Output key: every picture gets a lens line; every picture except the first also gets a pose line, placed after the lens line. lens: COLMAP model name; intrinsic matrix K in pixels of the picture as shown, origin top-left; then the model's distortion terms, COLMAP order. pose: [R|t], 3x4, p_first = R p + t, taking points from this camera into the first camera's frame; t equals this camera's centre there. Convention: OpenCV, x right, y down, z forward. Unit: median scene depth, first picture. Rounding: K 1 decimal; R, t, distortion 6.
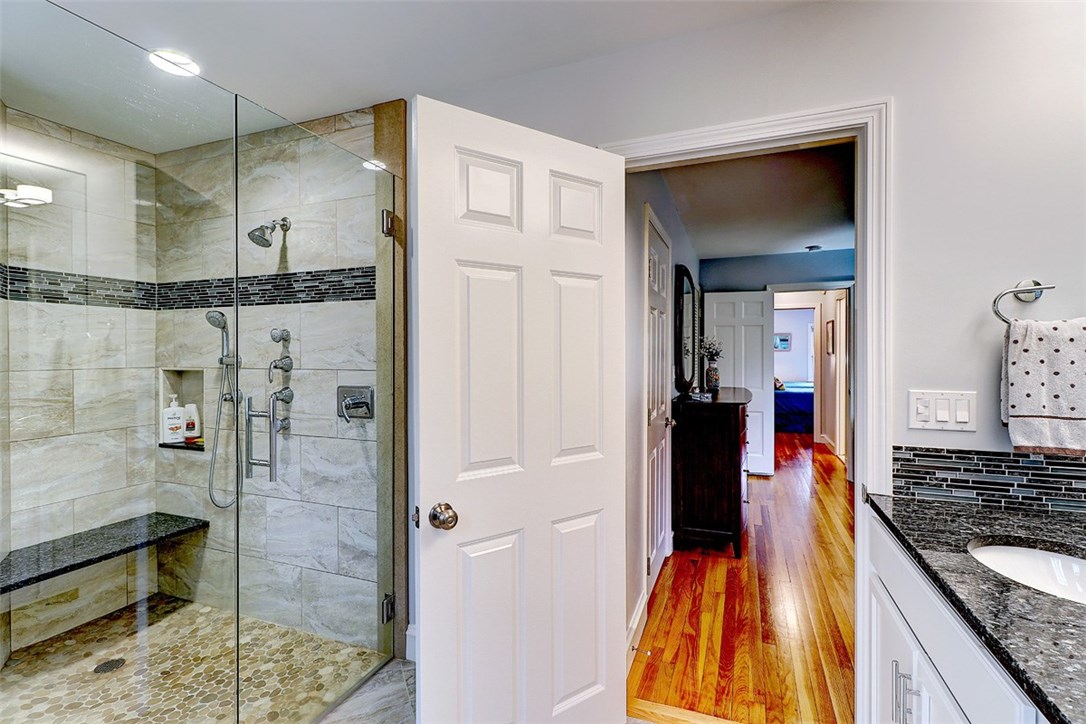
lens RADIAL K [[504.3, 0, 541.2], [0, 504.3, 360.1], [0, 0, 1]] dist [0.002018, 0.000021]
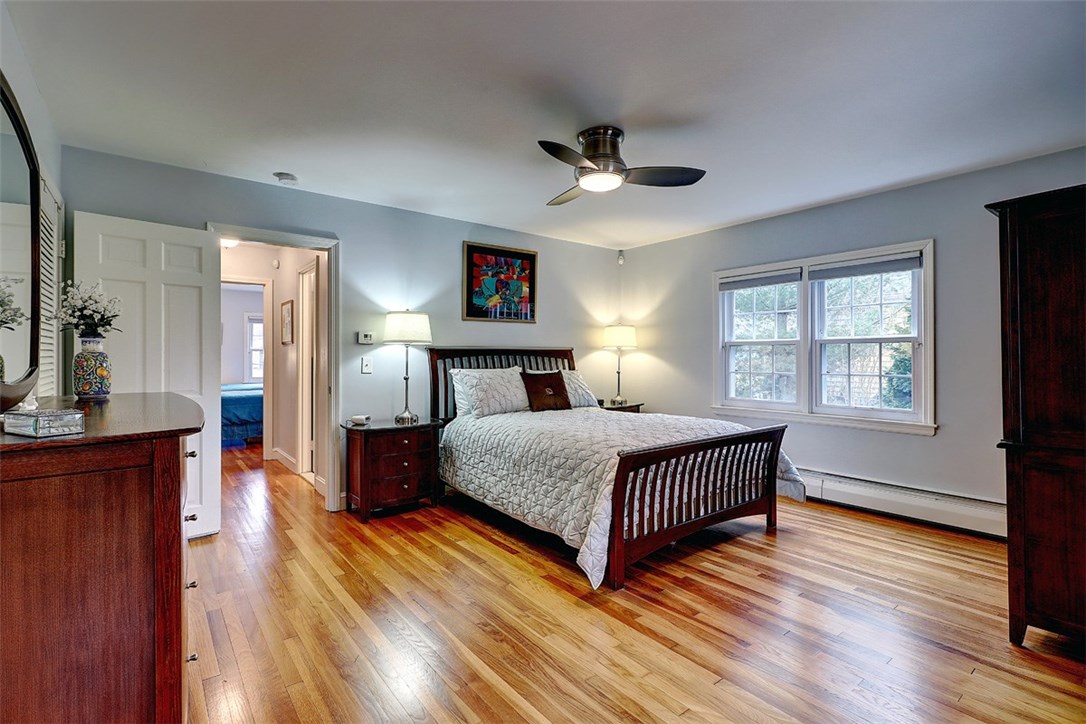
lens RADIAL K [[504.3, 0, 539.3], [0, 504.3, 356.6], [0, 0, 1]] dist [0.002018, 0.000021]
pose [[0.504123, 0.002295, 0.863629, 0.188326], [0.009111, 0.999927, -0.007975, 0.033361], [-0.863584, 0.011889, 0.504065, 0.531101]]
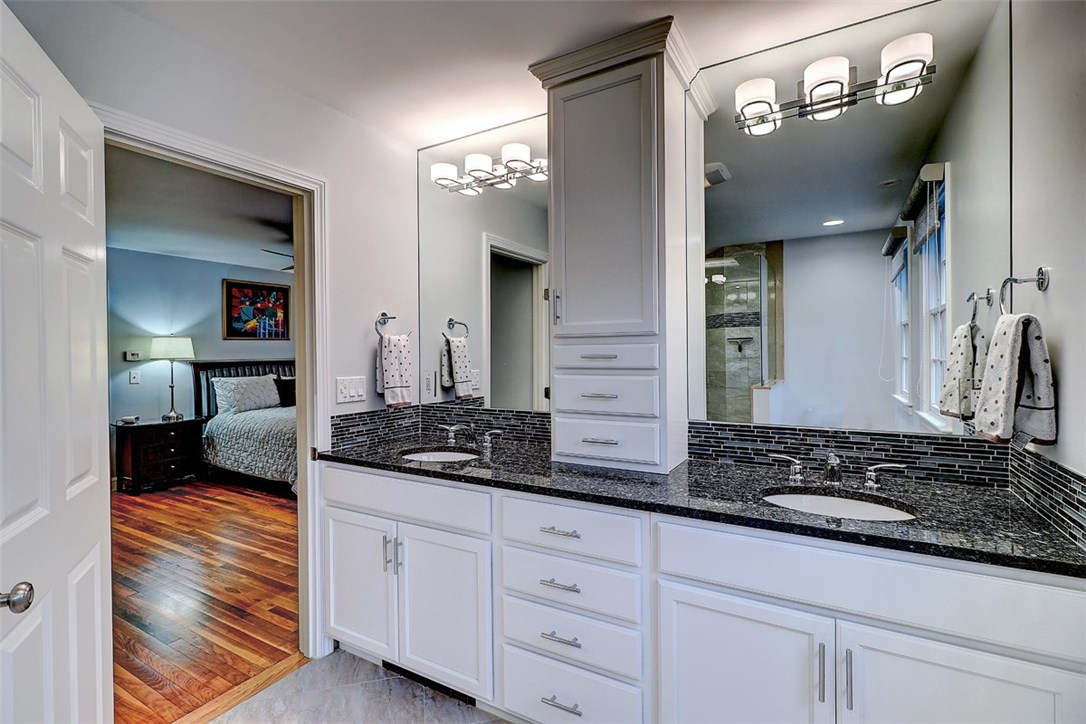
lens RADIAL K [[504.3, 0, 541.8], [0, 504.3, 359.0], [0, 0, 1]] dist [0.002018, 0.000021]
pose [[0.151151, -0.010602, 0.988454, -0.276506], [0.020598, 0.999759, 0.007573, 0.001791], [-0.988296, 0.019215, 0.151333, 0.068537]]
